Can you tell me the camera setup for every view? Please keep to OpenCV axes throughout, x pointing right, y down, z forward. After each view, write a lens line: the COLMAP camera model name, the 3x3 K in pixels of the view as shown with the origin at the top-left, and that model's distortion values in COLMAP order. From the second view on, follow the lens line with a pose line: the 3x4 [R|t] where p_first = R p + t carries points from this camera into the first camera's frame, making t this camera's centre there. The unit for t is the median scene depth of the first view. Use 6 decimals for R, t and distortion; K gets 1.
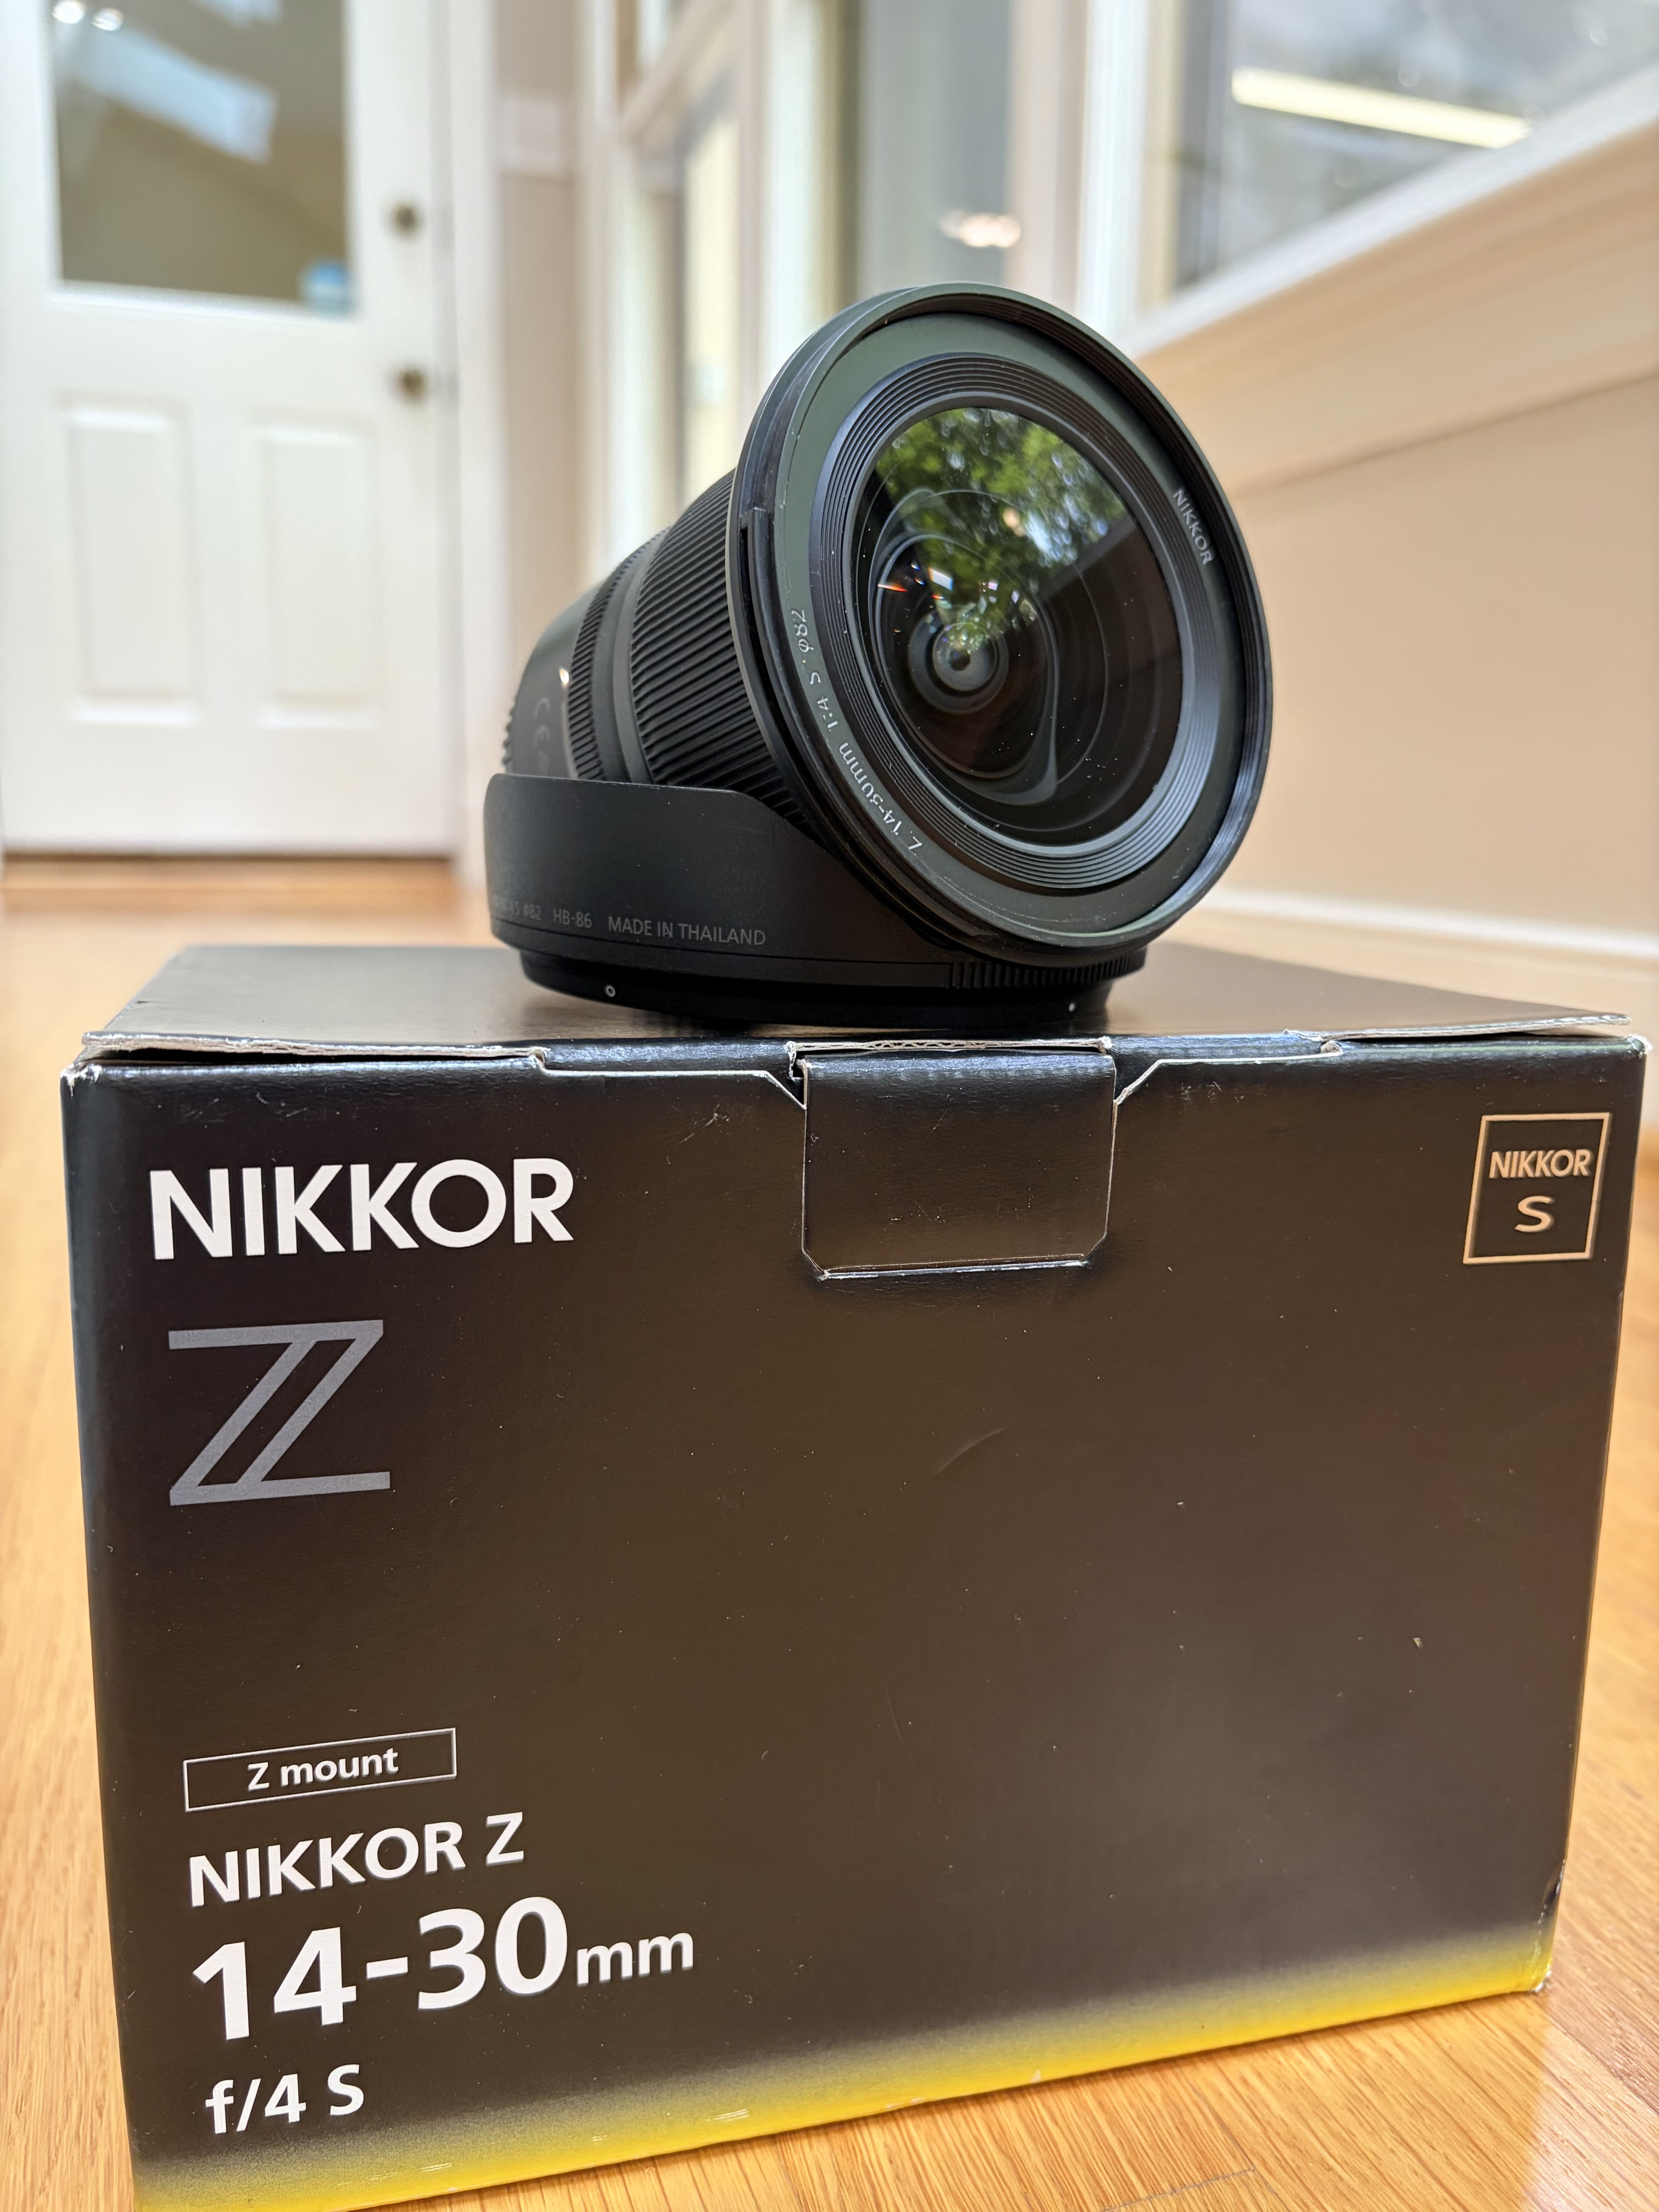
lens RADIAL K [[1762.2, 0, 795.7], [0, 1762.2, 1136.2], [0, 0, 1]] dist [-0.041108, 0.055495]
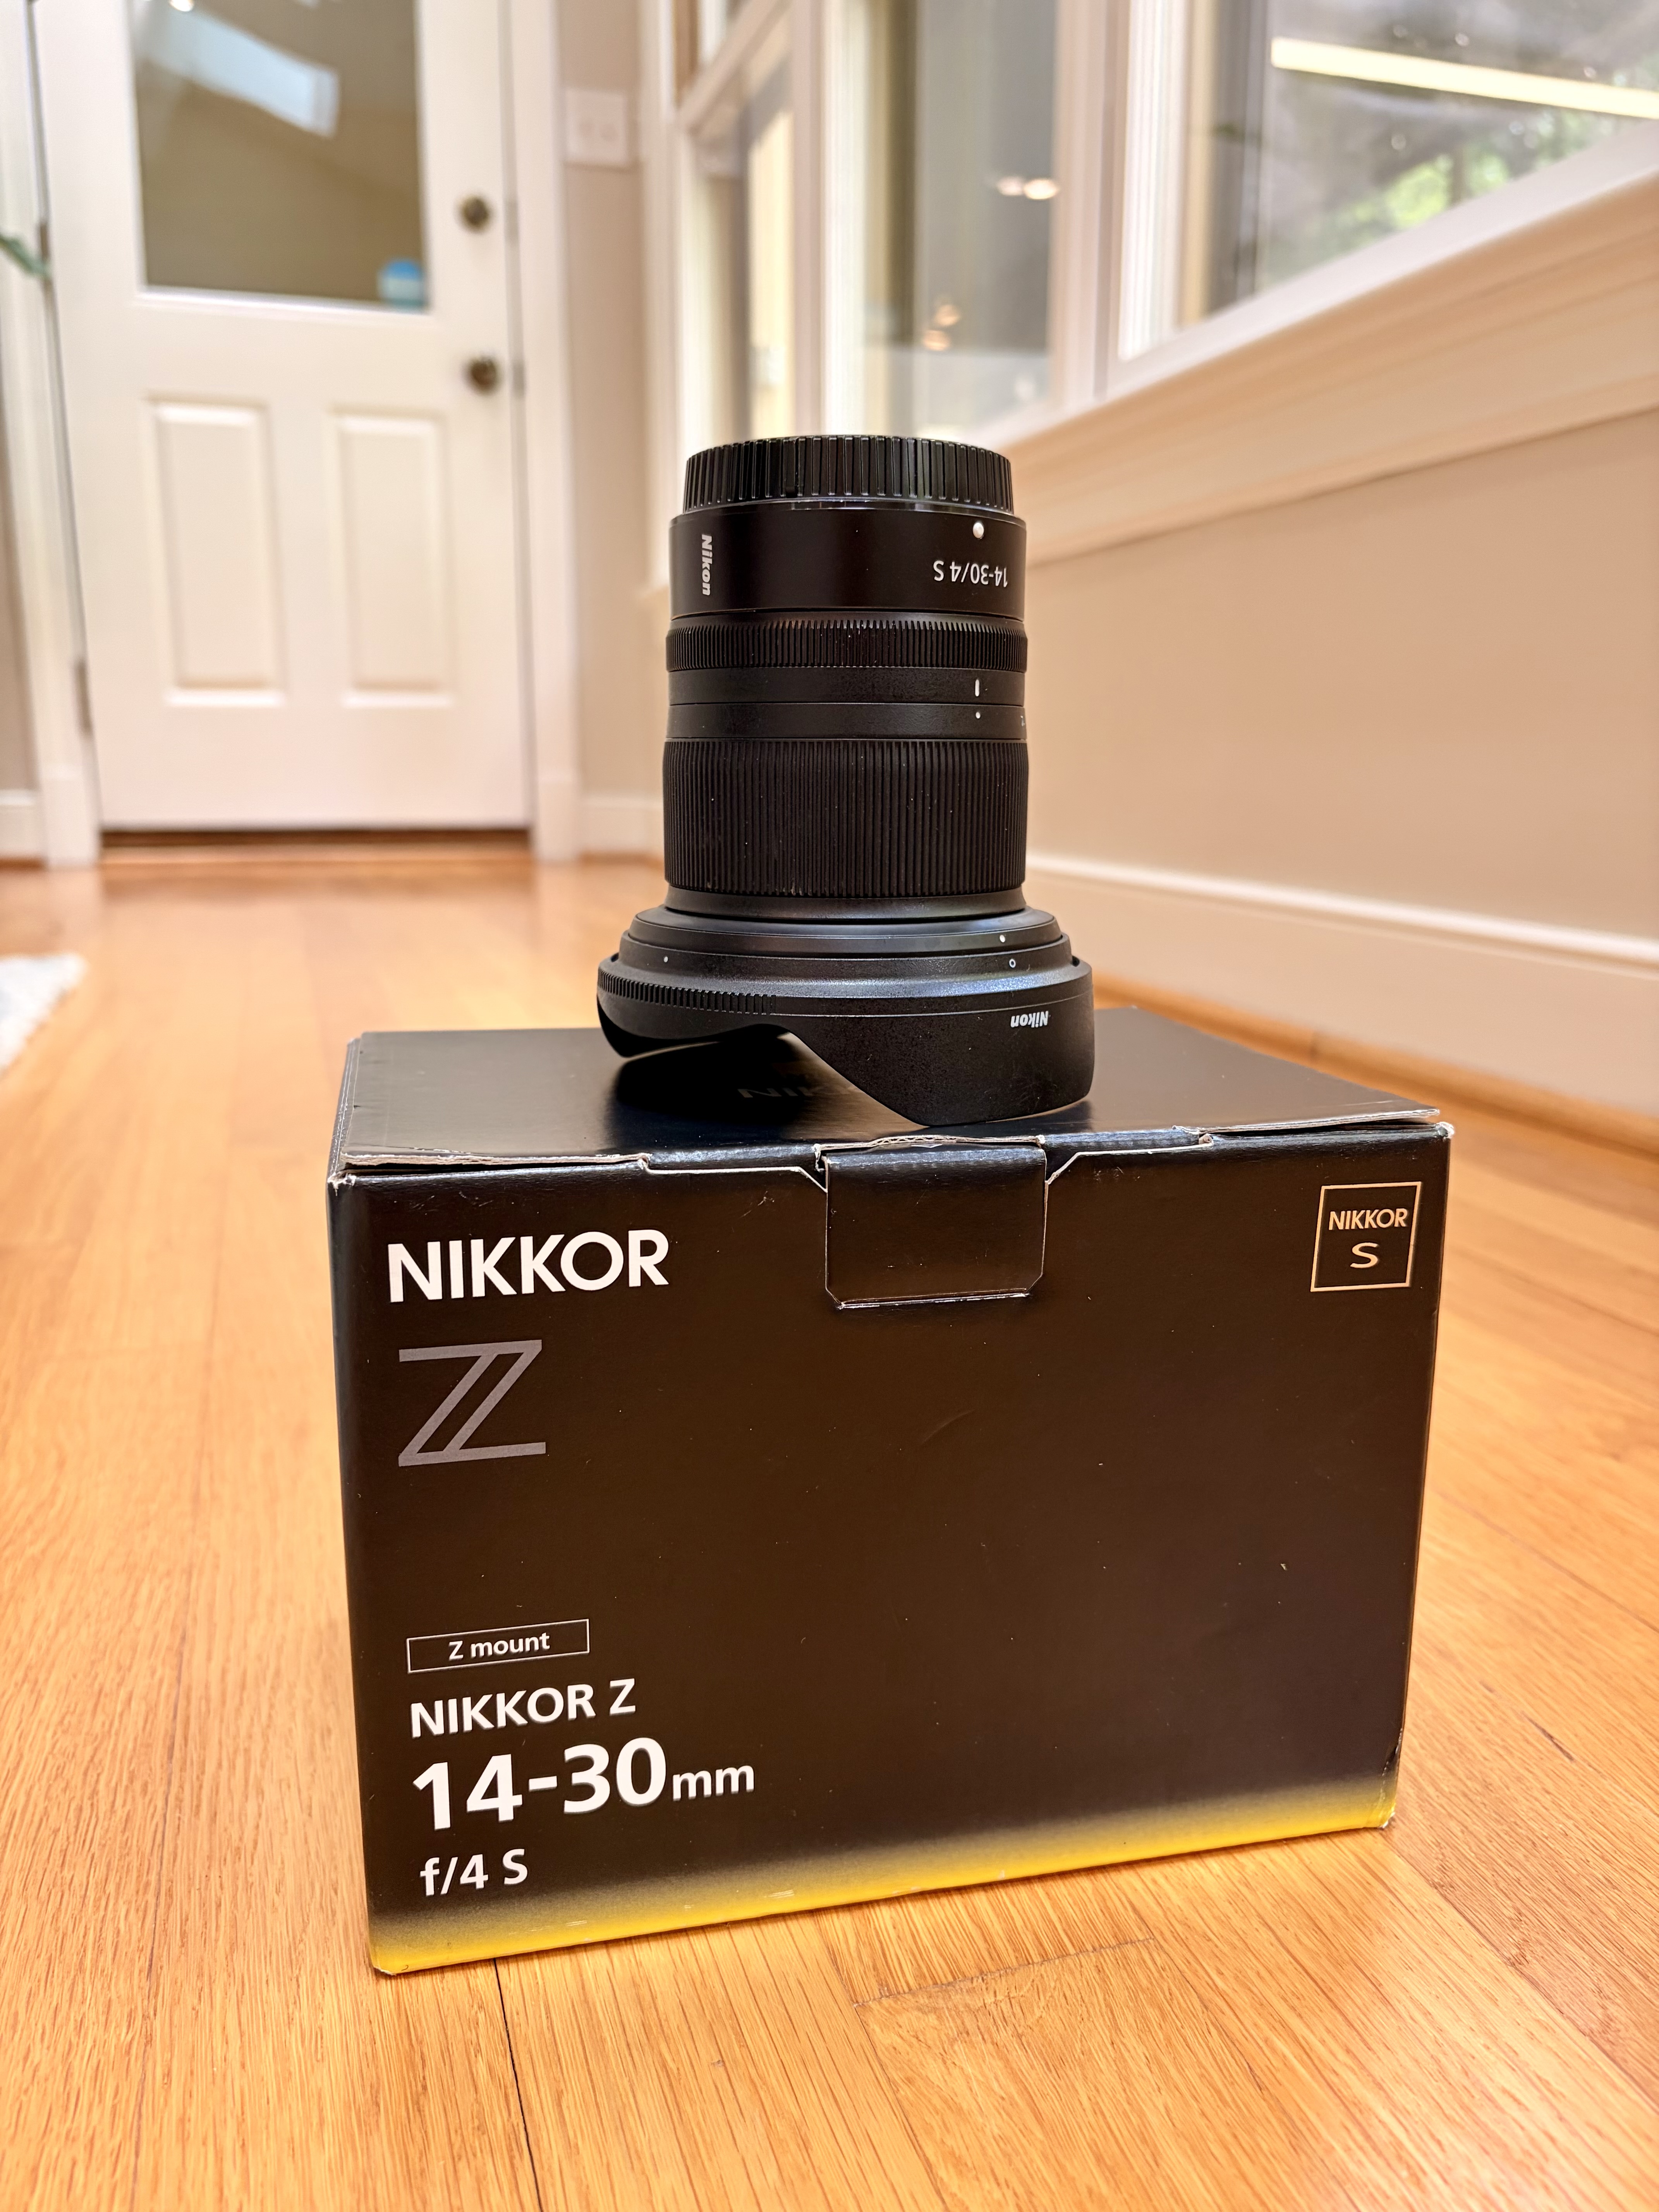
lens RADIAL K [[1701.8, 0, 778.4], [0, 1701.8, 1107.9], [0, 0, 1]] dist [-0.021357, -0.003653]
pose [[0.998925, -0.005736, -0.046000, 0.028890], [0.006109, 0.999950, 0.007970, -0.093539], [0.045952, -0.008242, 0.998910, -0.385355]]
